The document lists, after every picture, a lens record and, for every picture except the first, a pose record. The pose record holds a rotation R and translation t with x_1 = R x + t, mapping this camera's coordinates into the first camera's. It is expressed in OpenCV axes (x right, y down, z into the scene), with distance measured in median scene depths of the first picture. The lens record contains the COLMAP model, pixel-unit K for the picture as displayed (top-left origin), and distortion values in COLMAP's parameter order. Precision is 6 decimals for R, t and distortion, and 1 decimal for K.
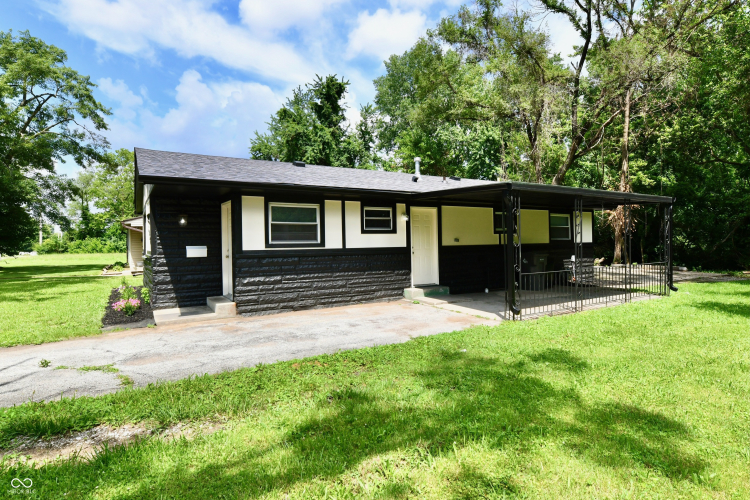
lens RADIAL K [[307.5, 0, 372.6], [0, 307.5, 247.4], [0, 0, 1]] dist [-0.002434, -0.001467]
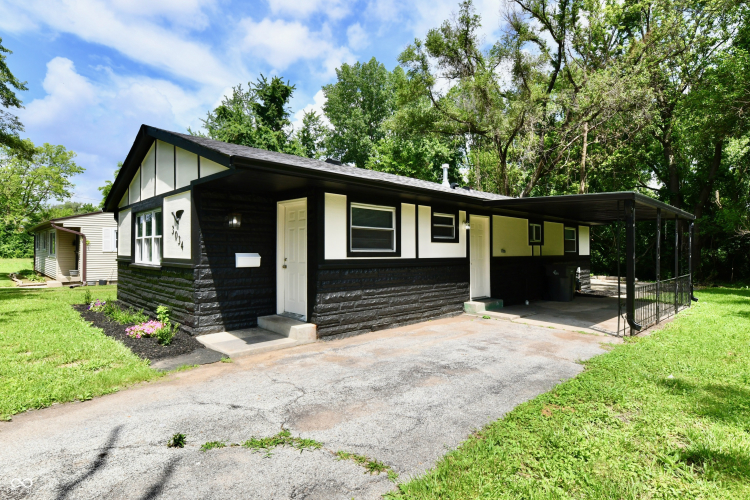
lens RADIAL K [[307.5, 0, 370.0], [0, 307.5, 253.7], [0, 0, 1]] dist [-0.002434, -0.001467]
pose [[0.983504, 0.015768, 0.180200, -0.365654], [-0.014058, 0.999843, -0.010763, 0.001254], [-0.180342, 0.008052, 0.983571, 0.143301]]
